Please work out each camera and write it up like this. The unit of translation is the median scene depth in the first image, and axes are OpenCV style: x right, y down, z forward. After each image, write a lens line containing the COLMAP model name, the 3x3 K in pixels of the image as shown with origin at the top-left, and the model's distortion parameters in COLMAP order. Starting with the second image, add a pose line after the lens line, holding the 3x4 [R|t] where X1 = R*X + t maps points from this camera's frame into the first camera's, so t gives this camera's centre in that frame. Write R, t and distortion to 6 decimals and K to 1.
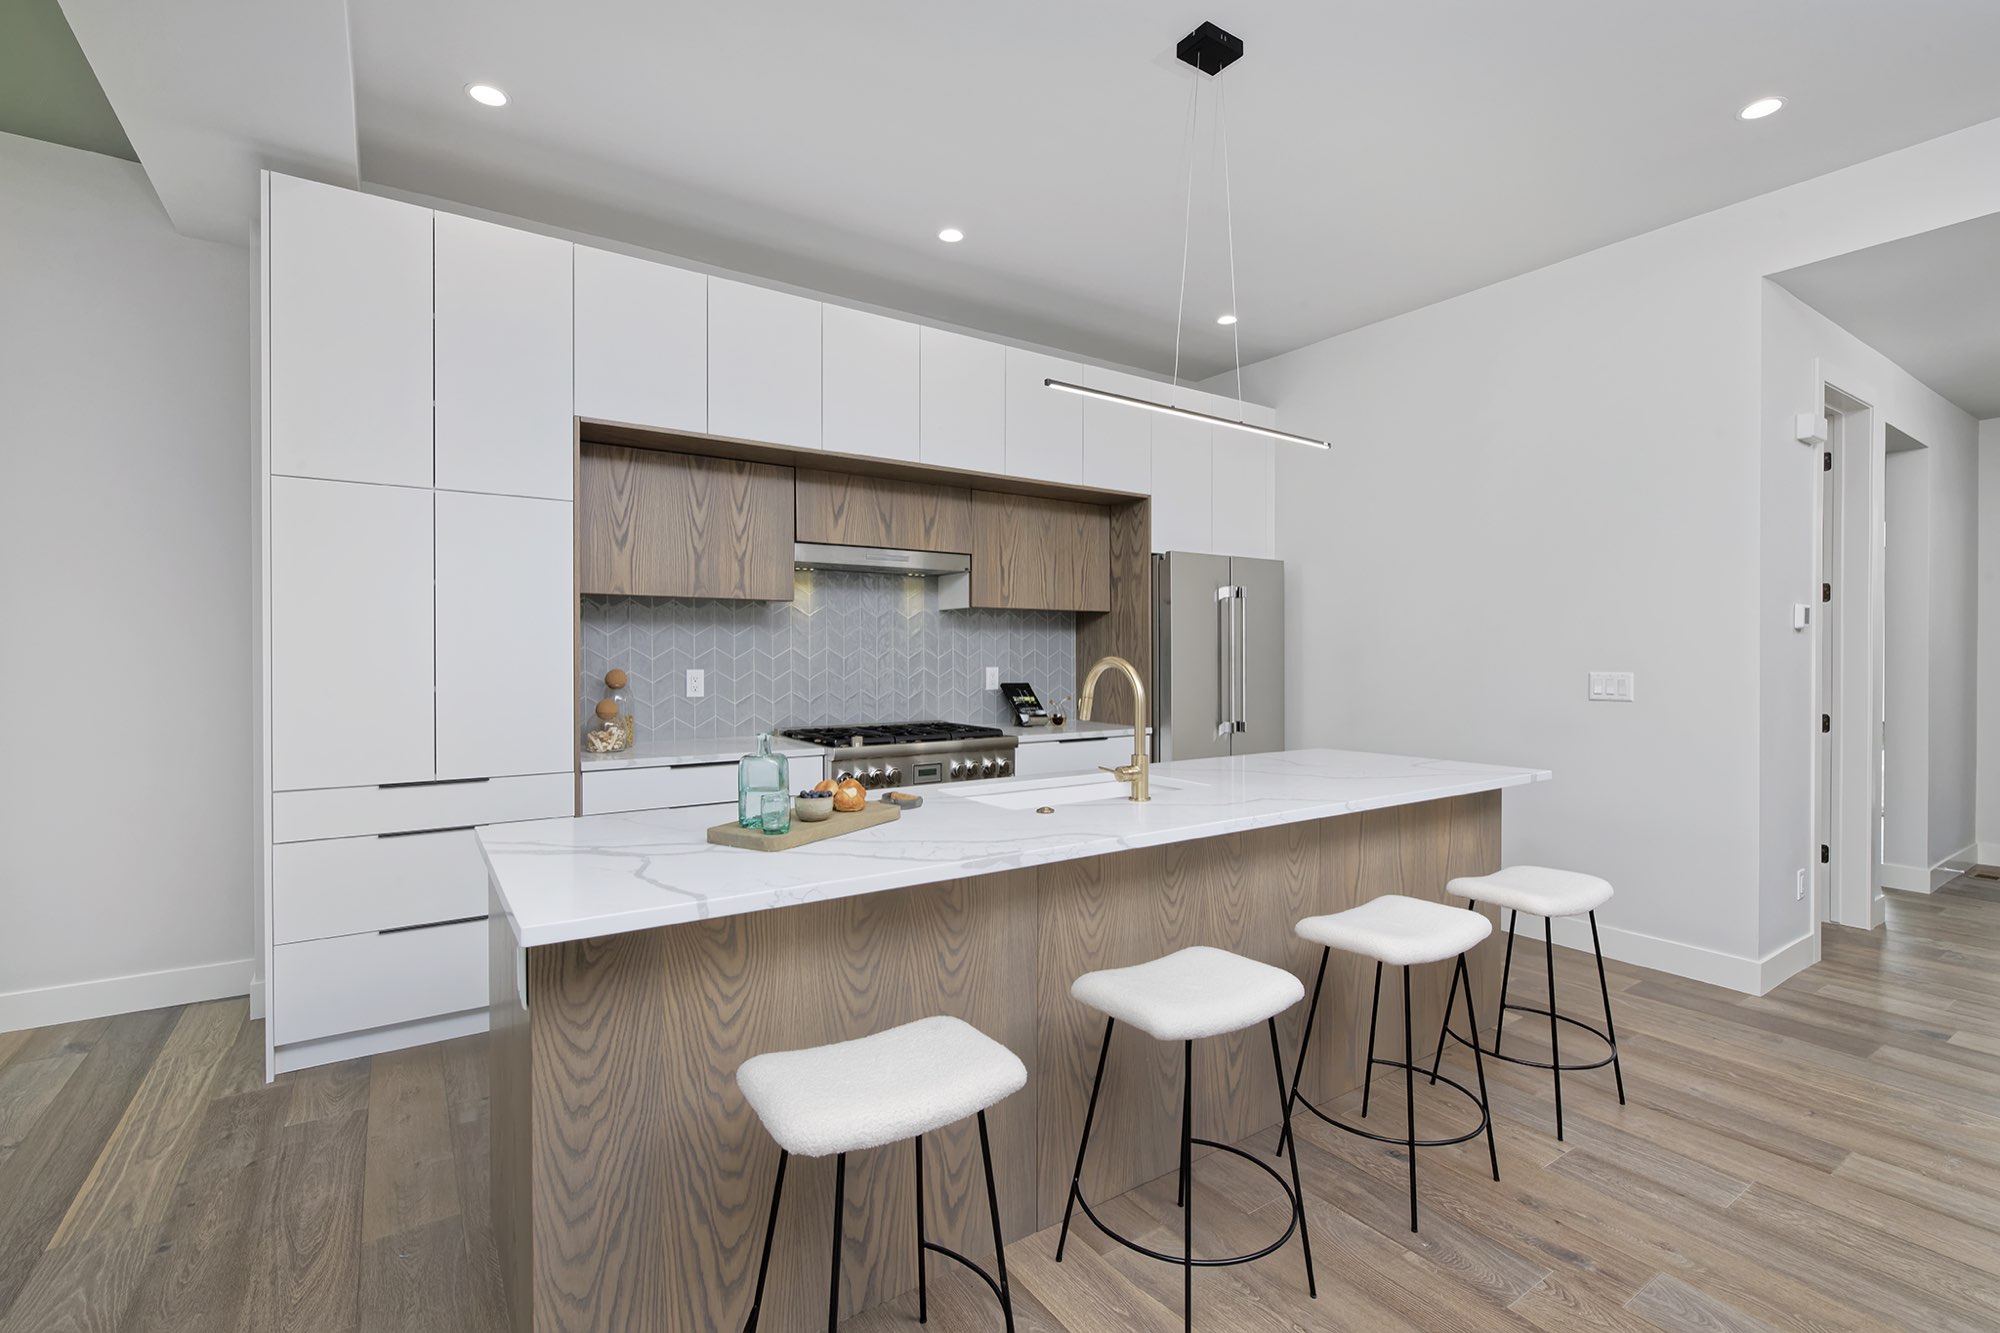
lens RADIAL K [[907.4, 0, 1013.0], [0, 907.4, 667.6], [0, 0, 1]] dist [-0.004383, -0.000543]
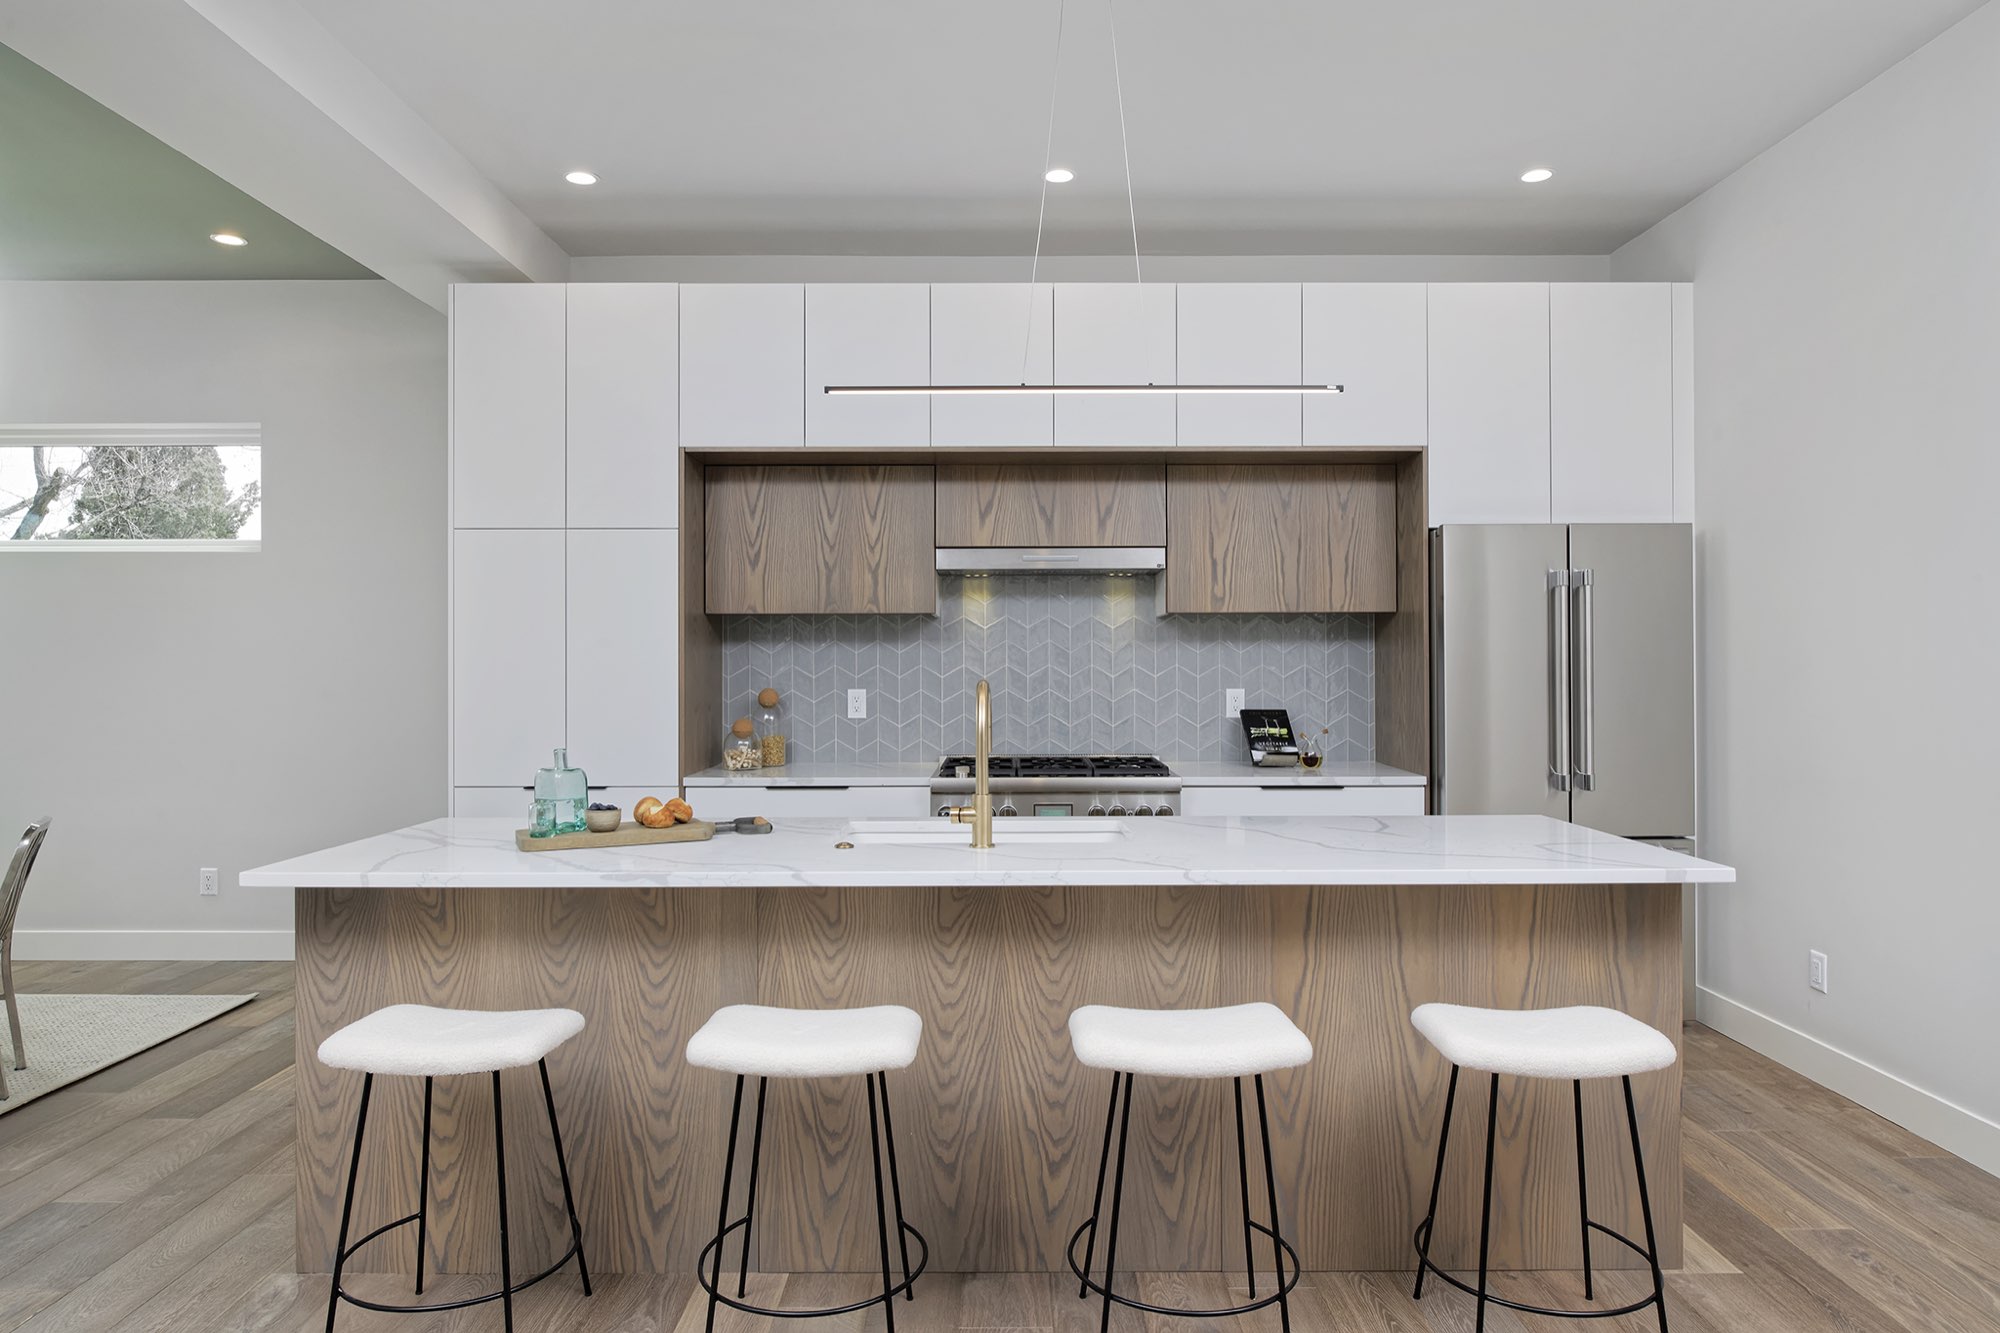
lens RADIAL K [[1249.0, 0, 1007.8], [0, 1249.0, 669.7], [0, 0, 1]] dist [-0.013107, 0.000781]
pose [[0.822955, -0.000254, -0.568106, 0.552497], [-0.005678, 0.999946, -0.008672, -0.008050], [0.568078, 0.010363, 0.822910, 0.025069]]
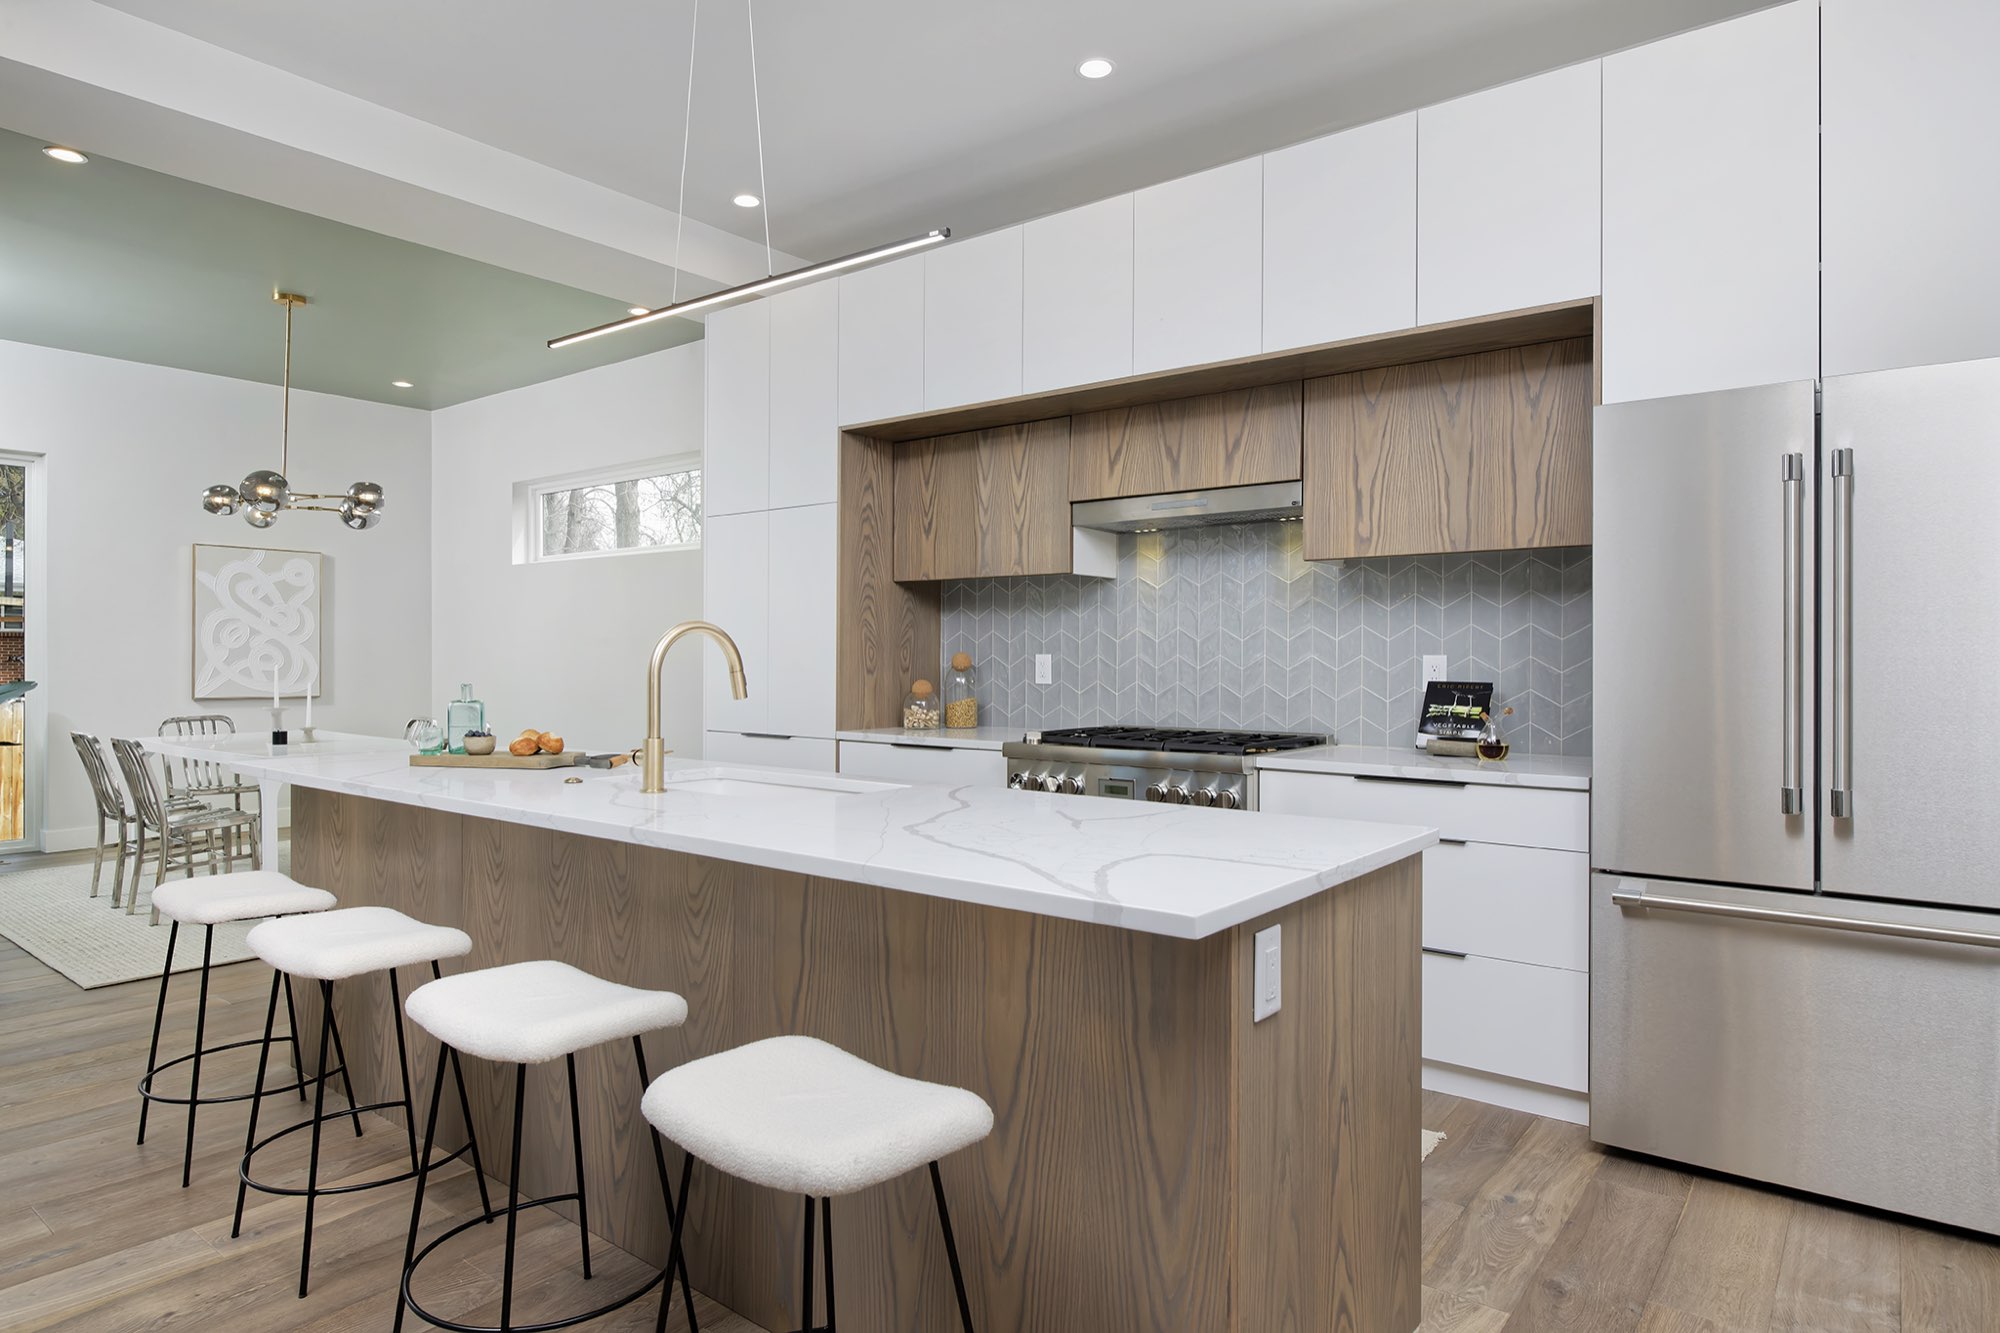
lens RADIAL K [[1158.1, 0, 998.3], [0, 1158.1, 671.3], [0, 0, 1]] dist [-0.005690, 0.003686]
pose [[0.289717, 0.010037, -0.957060, 0.826413], [-0.018850, 0.999811, 0.004779, 0.015949], [0.956927, 0.016656, 0.289851, 0.659020]]
